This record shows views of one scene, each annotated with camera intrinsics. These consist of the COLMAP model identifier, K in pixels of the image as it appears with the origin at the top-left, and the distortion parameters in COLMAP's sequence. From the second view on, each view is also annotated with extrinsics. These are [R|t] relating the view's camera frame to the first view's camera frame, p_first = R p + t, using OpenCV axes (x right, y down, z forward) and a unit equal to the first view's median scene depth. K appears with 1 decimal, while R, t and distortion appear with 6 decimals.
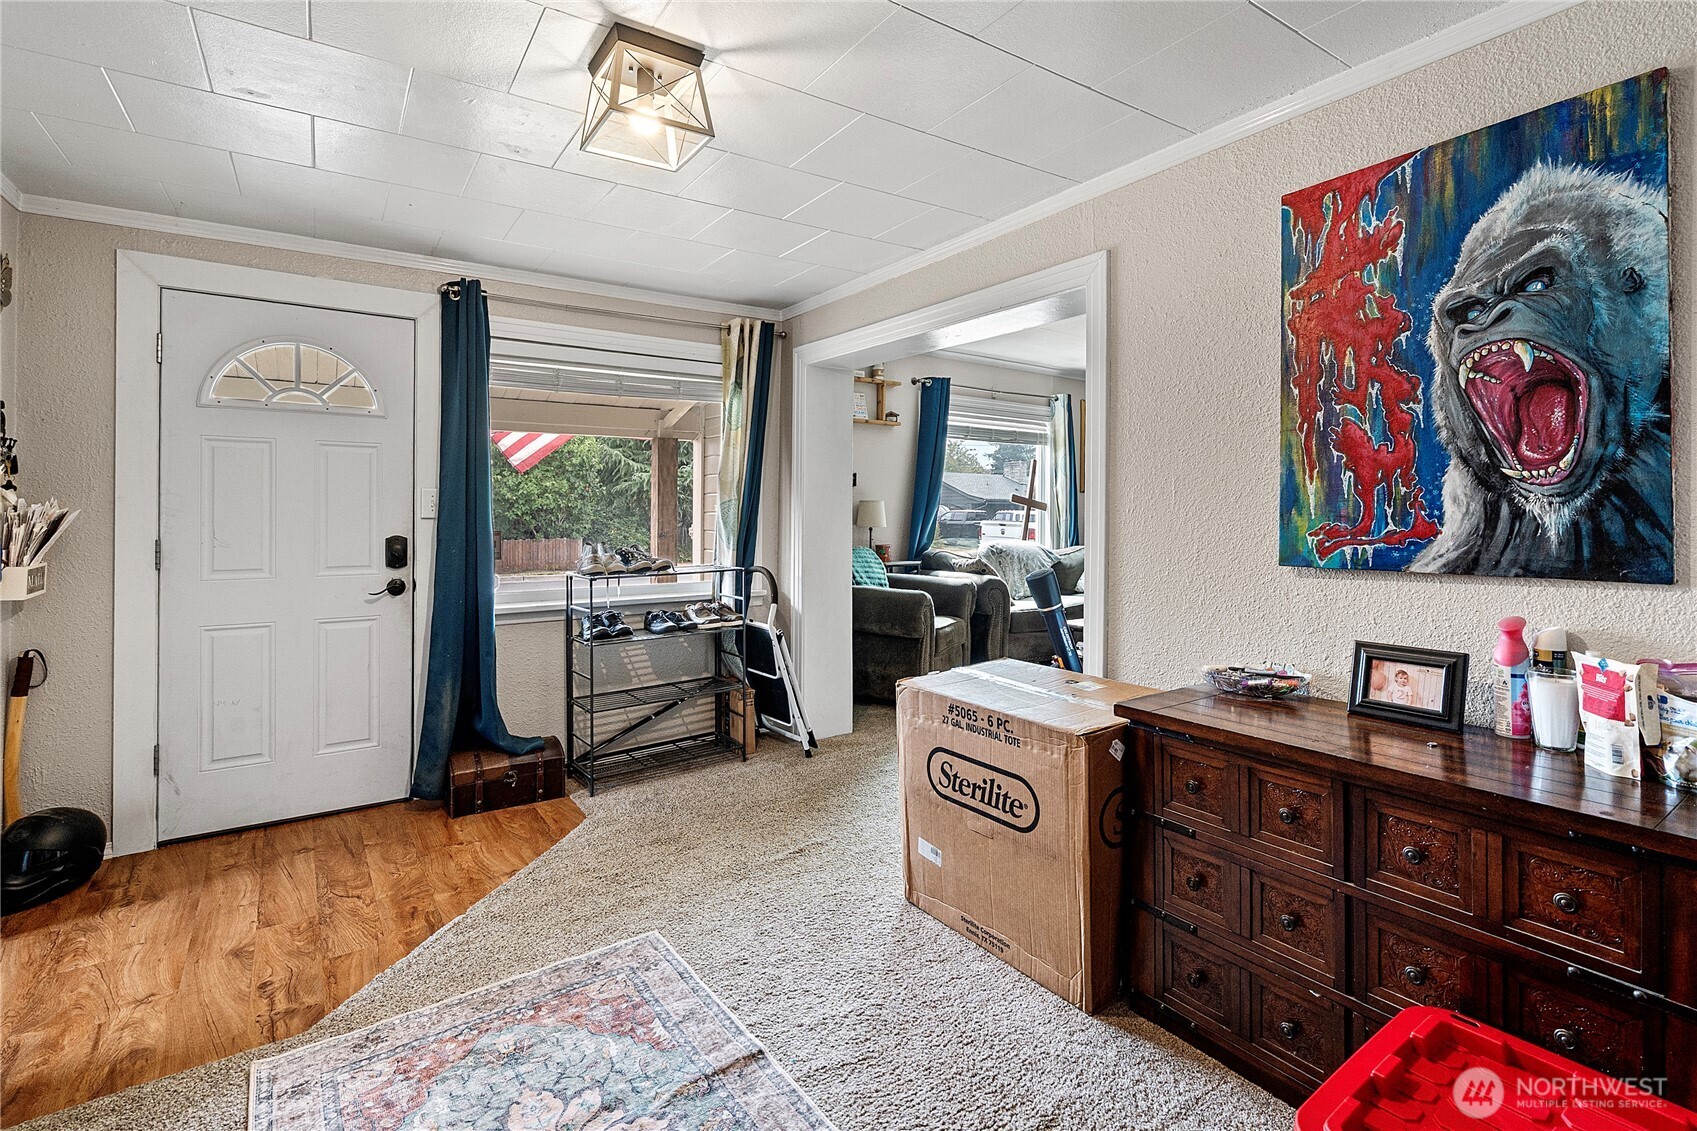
lens RADIAL K [[794.3, 0, 819.0], [0, 794.3, 506.3], [0, 0, 1]] dist [-0.001261, 0.000024]
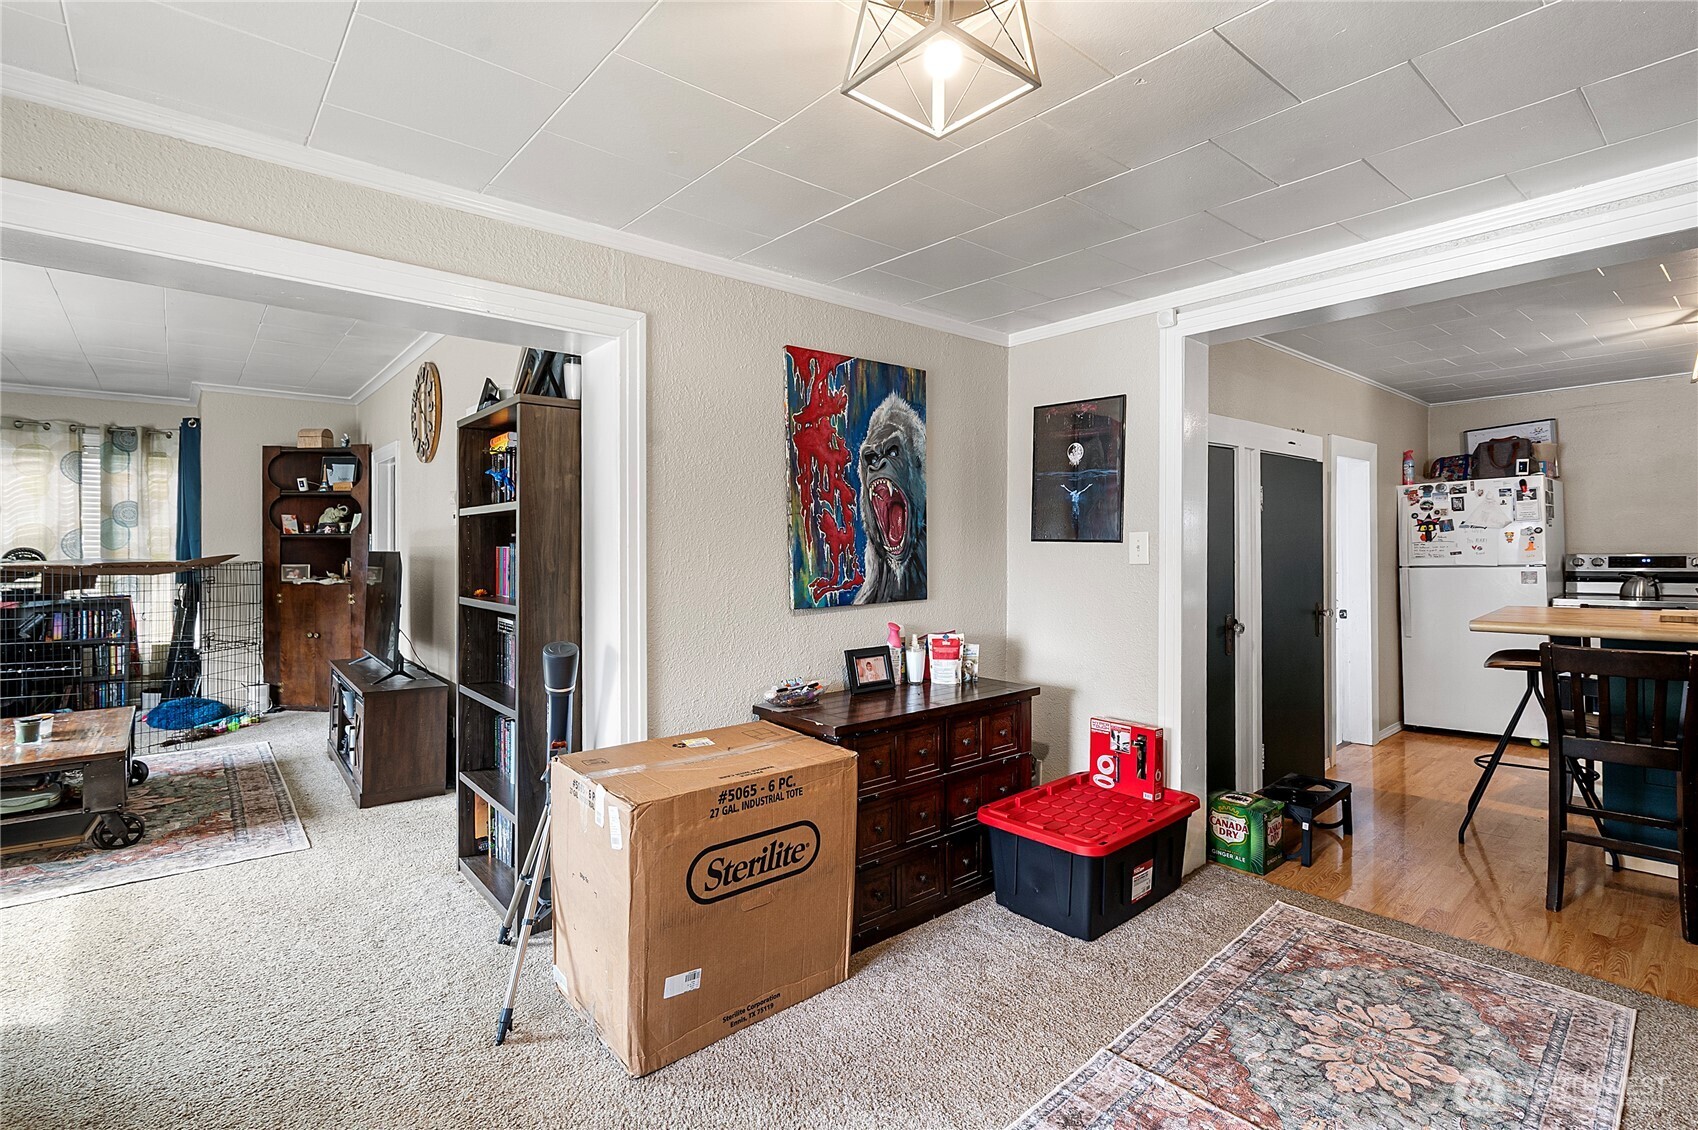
lens RADIAL K [[794.8, 0, 844.8], [0, 794.8, 554.8], [0, 0, 1]] dist [-0.001261, 0.000024]
pose [[-0.115328, -0.005284, 0.993313, -0.949262], [-0.002929, 0.999983, 0.004979, -0.032993], [-0.993323, -0.002336, -0.115342, 1.225991]]
